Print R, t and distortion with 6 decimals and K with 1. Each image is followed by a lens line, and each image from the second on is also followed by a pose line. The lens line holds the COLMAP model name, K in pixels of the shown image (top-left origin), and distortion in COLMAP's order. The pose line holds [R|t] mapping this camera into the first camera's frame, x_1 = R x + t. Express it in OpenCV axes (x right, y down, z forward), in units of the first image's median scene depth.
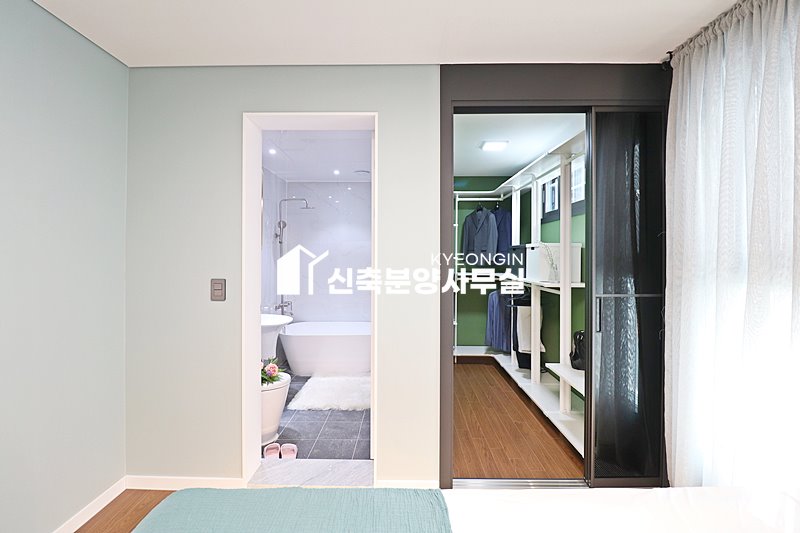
lens RADIAL K [[371.7, 0, 401.4], [0, 371.7, 263.4], [0, 0, 1]] dist [-0.005584, -0.008152]
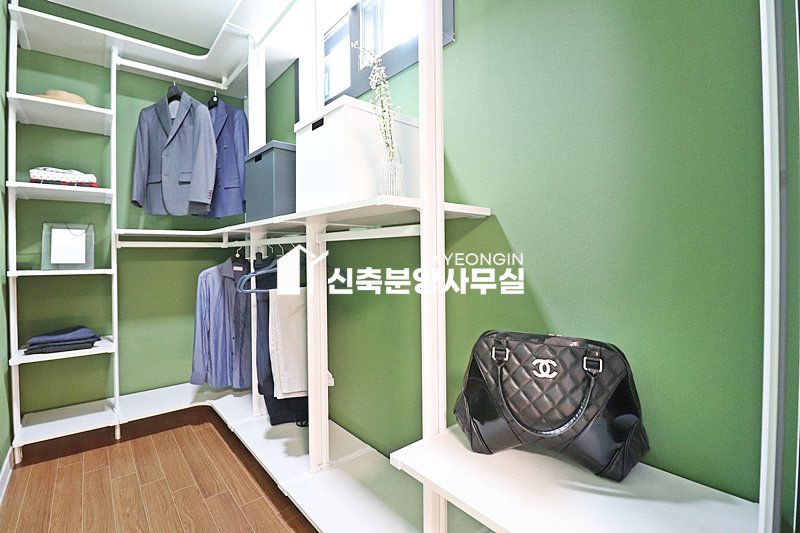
lens RADIAL K [[371.7, 0, 403.4], [0, 371.7, 262.4], [0, 0, 1]] dist [-0.005584, -0.008152]
pose [[0.753404, -0.017104, 0.657335, 0.122962], [0.014915, 0.999849, 0.008921, 0.067724], [-0.657388, 0.003083, 0.753546, 0.474907]]
